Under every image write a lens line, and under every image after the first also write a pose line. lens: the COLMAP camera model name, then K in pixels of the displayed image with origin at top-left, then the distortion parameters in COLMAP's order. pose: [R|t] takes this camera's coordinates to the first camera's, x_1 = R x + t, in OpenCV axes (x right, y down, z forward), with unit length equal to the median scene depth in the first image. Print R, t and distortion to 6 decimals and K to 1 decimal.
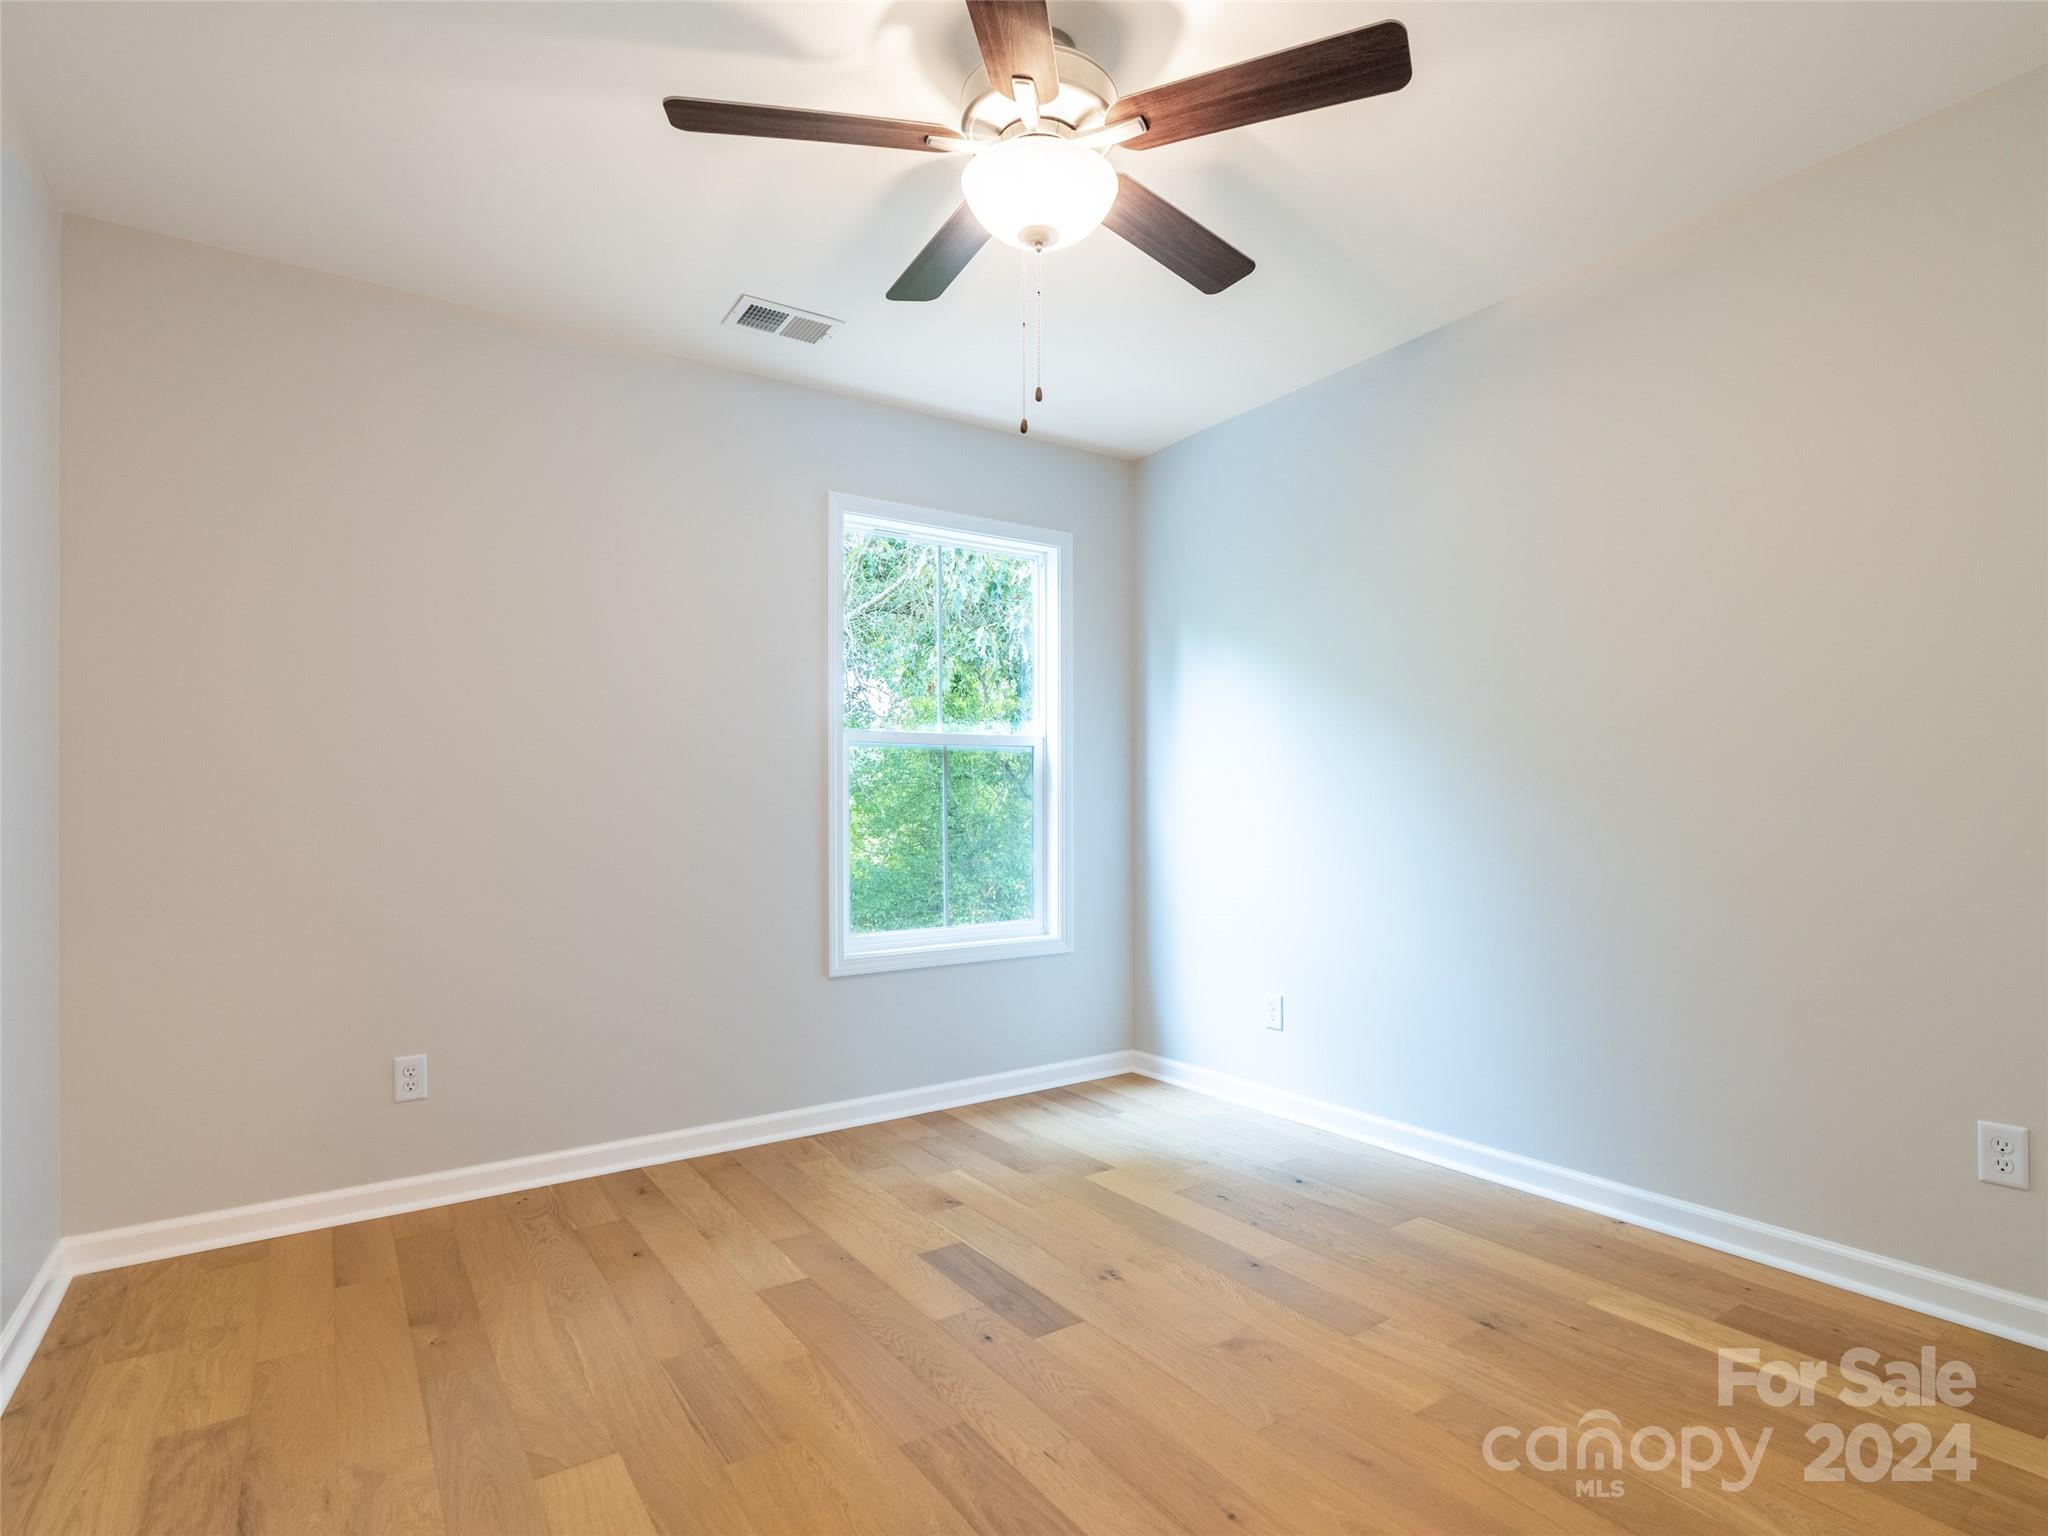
lens RADIAL K [[1052.5, 0, 1017.6], [0, 1052.5, 790.1], [0, 0, 1]] dist [-0.007965, 0.003189]
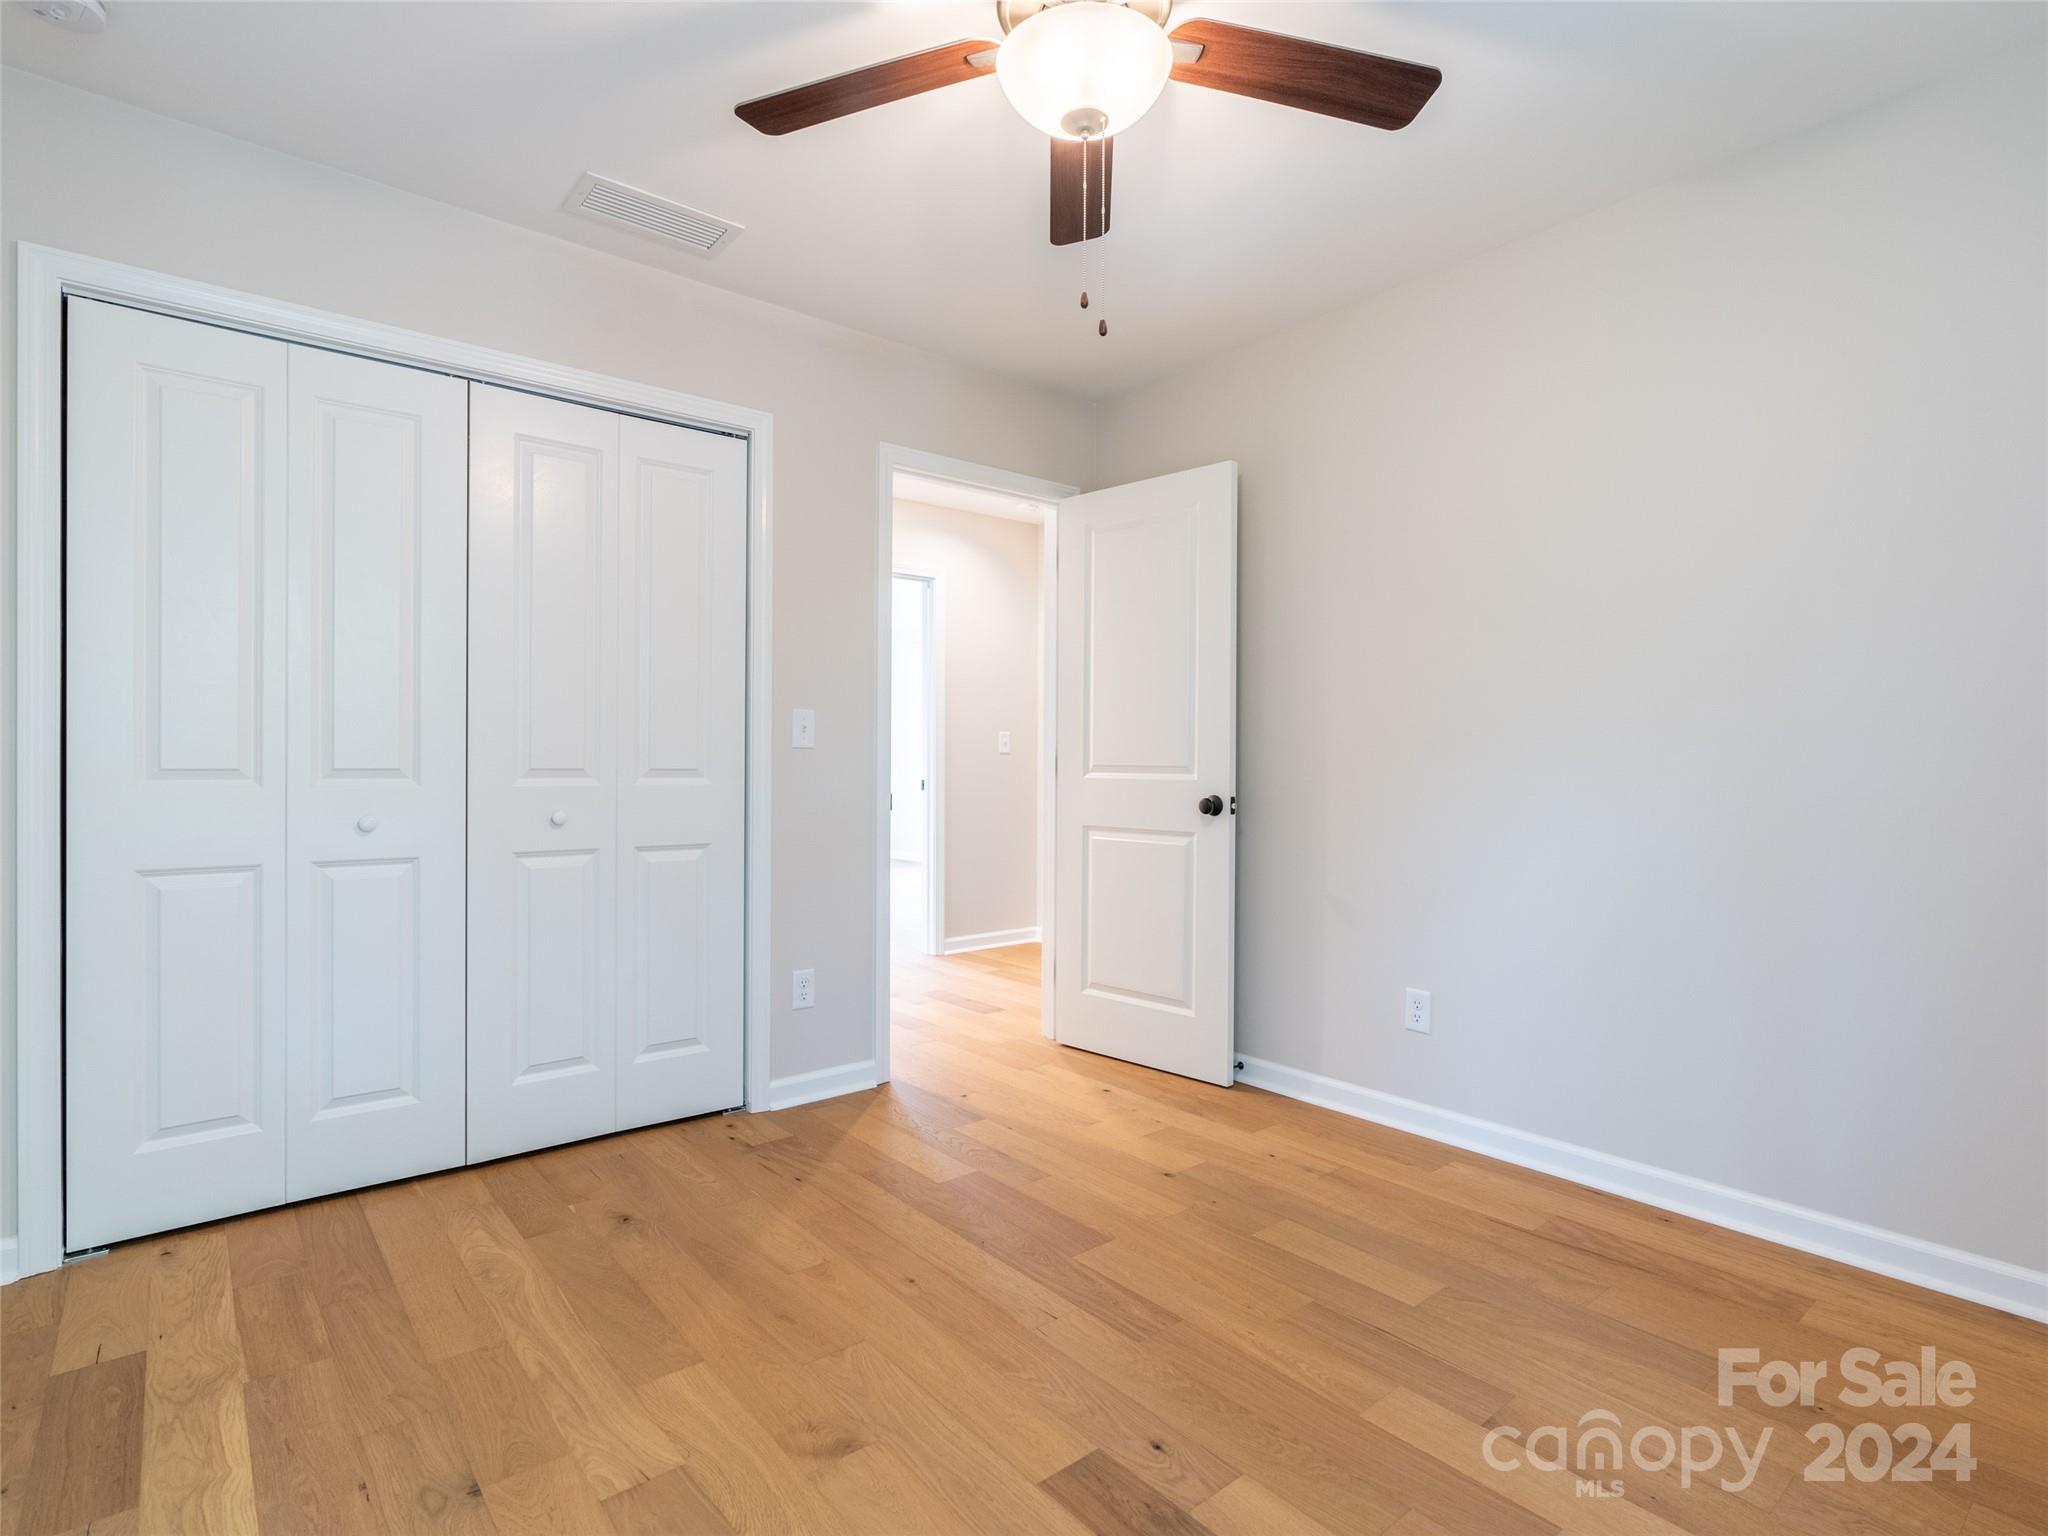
lens RADIAL K [[1012.7, 0, 1015.1], [0, 1012.7, 766.2], [0, 0, 1]] dist [-0.012770, 0.000493]
pose [[-0.994452, 0.007275, -0.104944, 0.168618], [0.008514, 0.999899, -0.011356, 0.030162], [0.104851, -0.012187, -0.994413, 1.939204]]
